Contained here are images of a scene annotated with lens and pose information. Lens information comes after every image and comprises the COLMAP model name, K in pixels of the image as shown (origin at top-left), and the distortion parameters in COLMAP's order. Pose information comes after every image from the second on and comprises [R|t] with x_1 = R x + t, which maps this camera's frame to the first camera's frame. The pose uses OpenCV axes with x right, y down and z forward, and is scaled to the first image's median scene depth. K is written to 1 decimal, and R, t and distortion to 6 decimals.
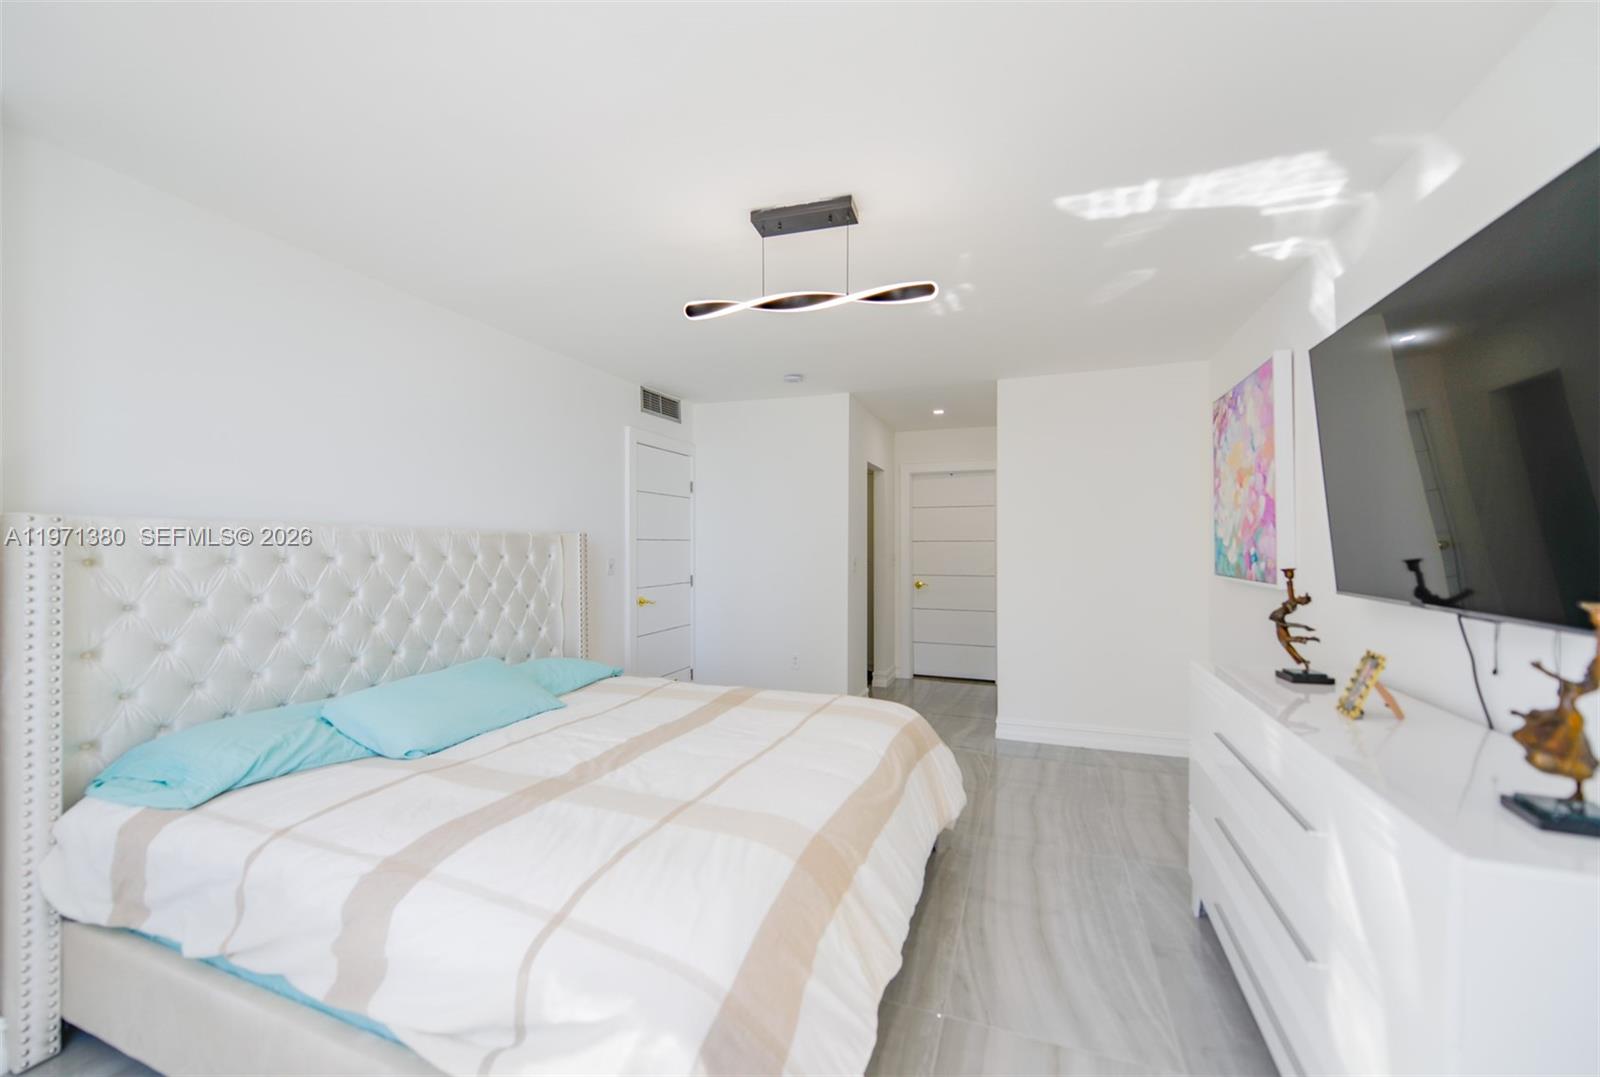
lens RADIAL K [[650.3, 0, 788.5], [0, 650.3, 536.0], [0, 0, 1]] dist [-0.002747, -0.000997]
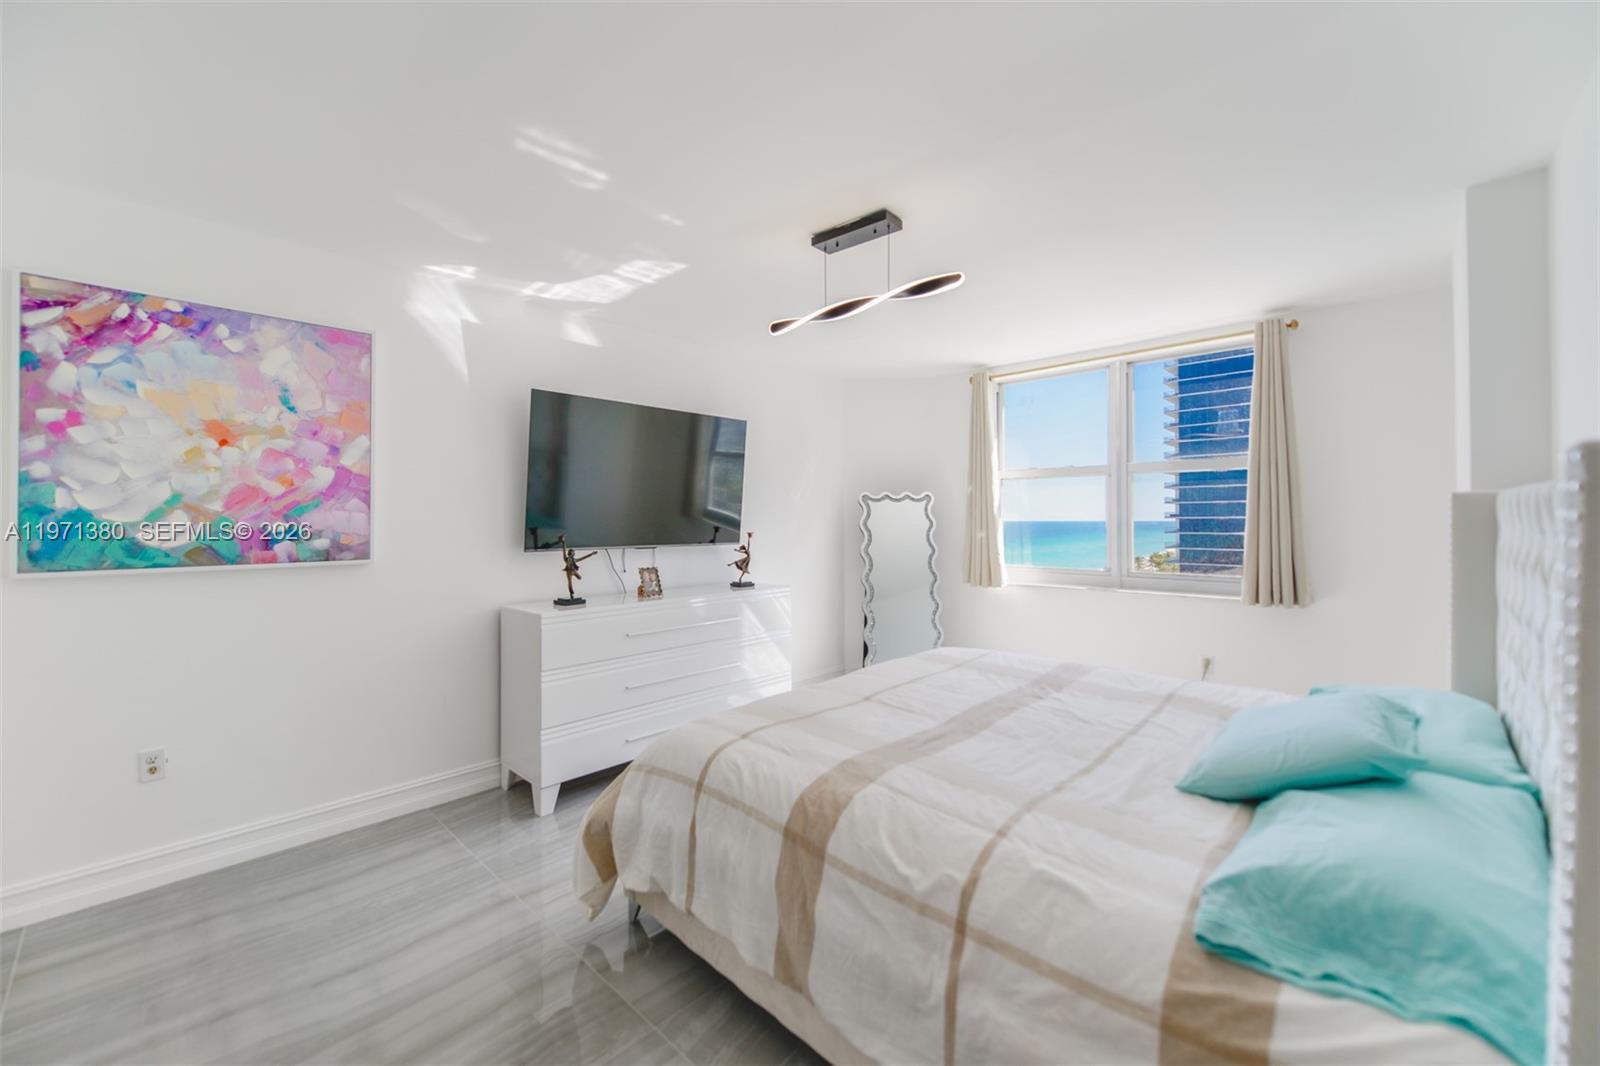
lens RADIAL K [[642.6, 0, 788.2], [0, 642.6, 523.3], [0, 0, 1]] dist [0.001670, -0.004653]
pose [[-0.918853, -0.001754, 0.394597, -0.299001], [-0.000688, 0.999996, 0.002845, 0.018274], [-0.394600, 0.002342, -0.918850, 2.020168]]
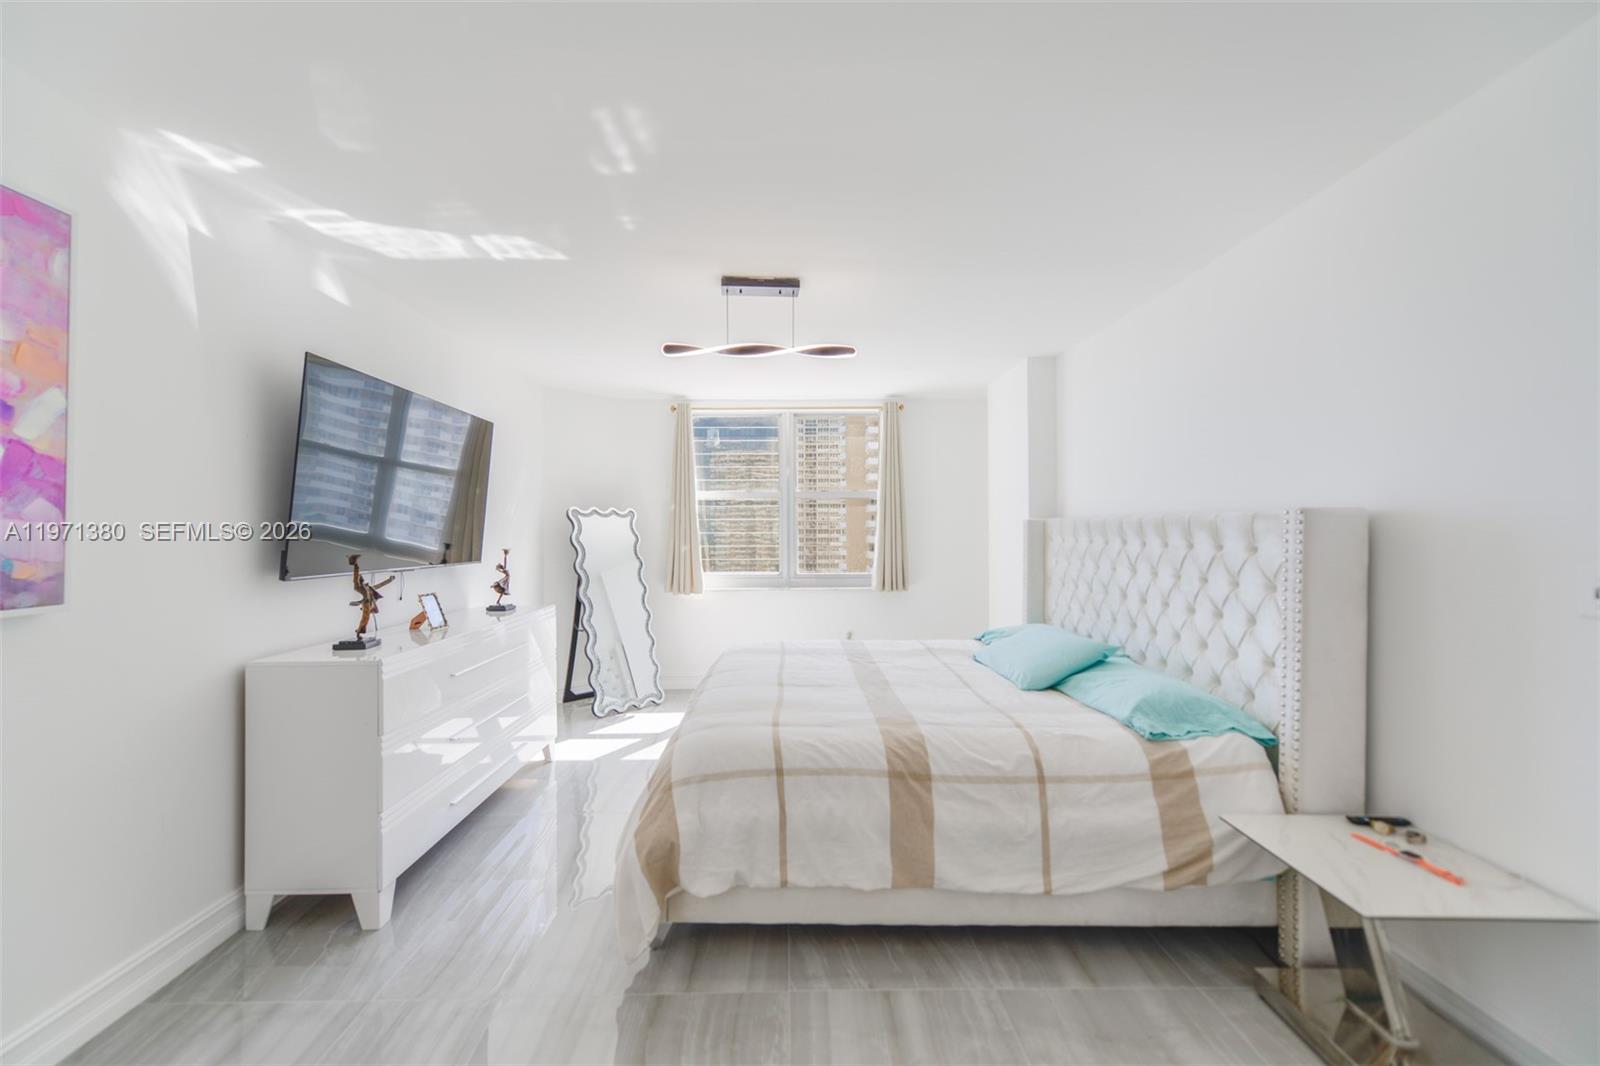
lens RADIAL K [[633.9, 0, 801.2], [0, 633.9, 538.0], [0, 0, 1]] dist [0.008978, -0.003603]
pose [[-0.927542, 0.004877, -0.373686, 0.425786], [0.003987, 0.999987, 0.003154, 0.019182], [0.373696, 0.001436, -0.927550, 2.163017]]
